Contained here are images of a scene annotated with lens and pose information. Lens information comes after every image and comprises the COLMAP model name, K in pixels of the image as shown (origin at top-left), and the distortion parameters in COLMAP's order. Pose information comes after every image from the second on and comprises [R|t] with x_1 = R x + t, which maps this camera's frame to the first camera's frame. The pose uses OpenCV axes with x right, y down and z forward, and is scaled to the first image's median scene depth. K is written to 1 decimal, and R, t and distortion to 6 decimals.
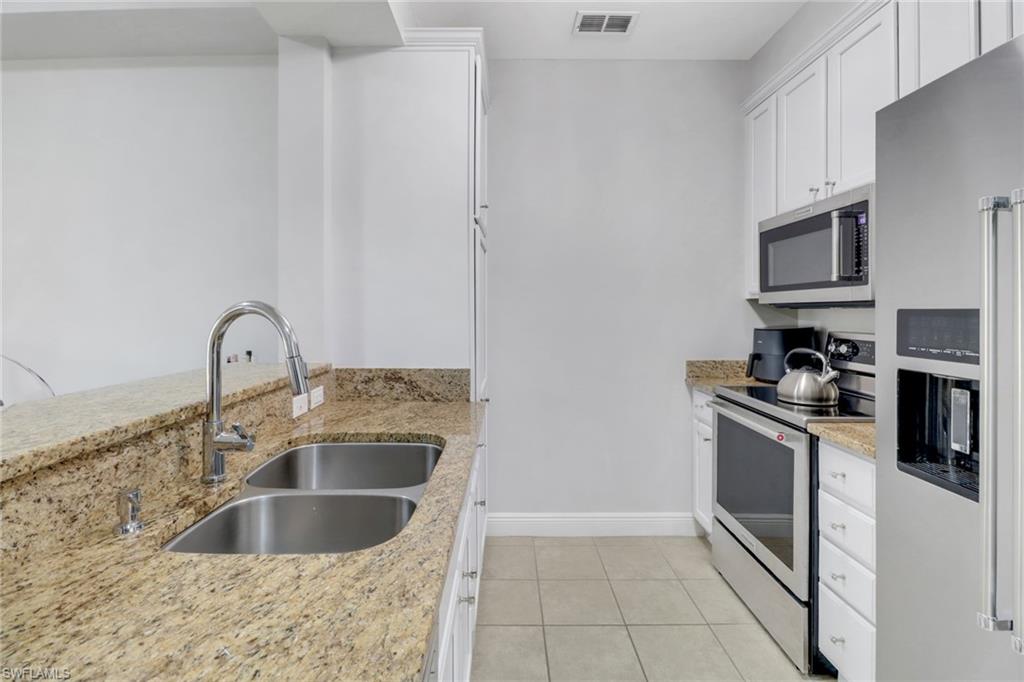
lens RADIAL K [[487.5, 0, 509.9], [0, 487.5, 288.9], [0, 0, 1]] dist [-0.009098, -0.008184]
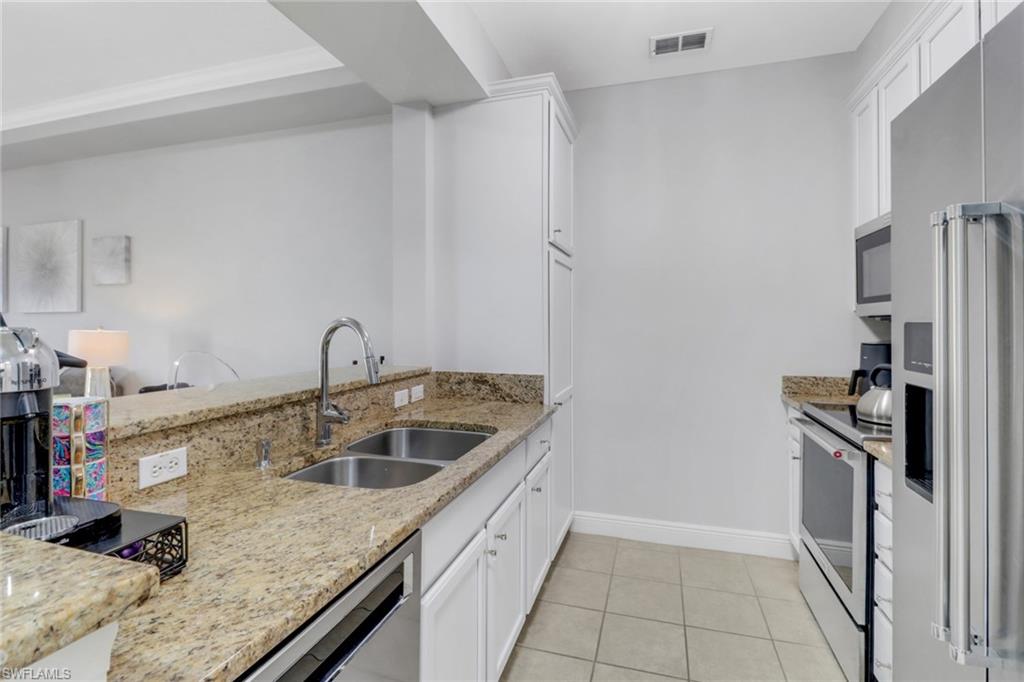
lens RADIAL K [[484.0, 0, 502.1], [0, 484.0, 298.3], [0, 0, 1]] dist [-0.001080, -0.010846]
pose [[0.950724, -0.016851, -0.309579, 0.219570], [0.014483, 0.999846, -0.009946, -0.006440], [0.309699, 0.004973, 0.950822, -0.126439]]
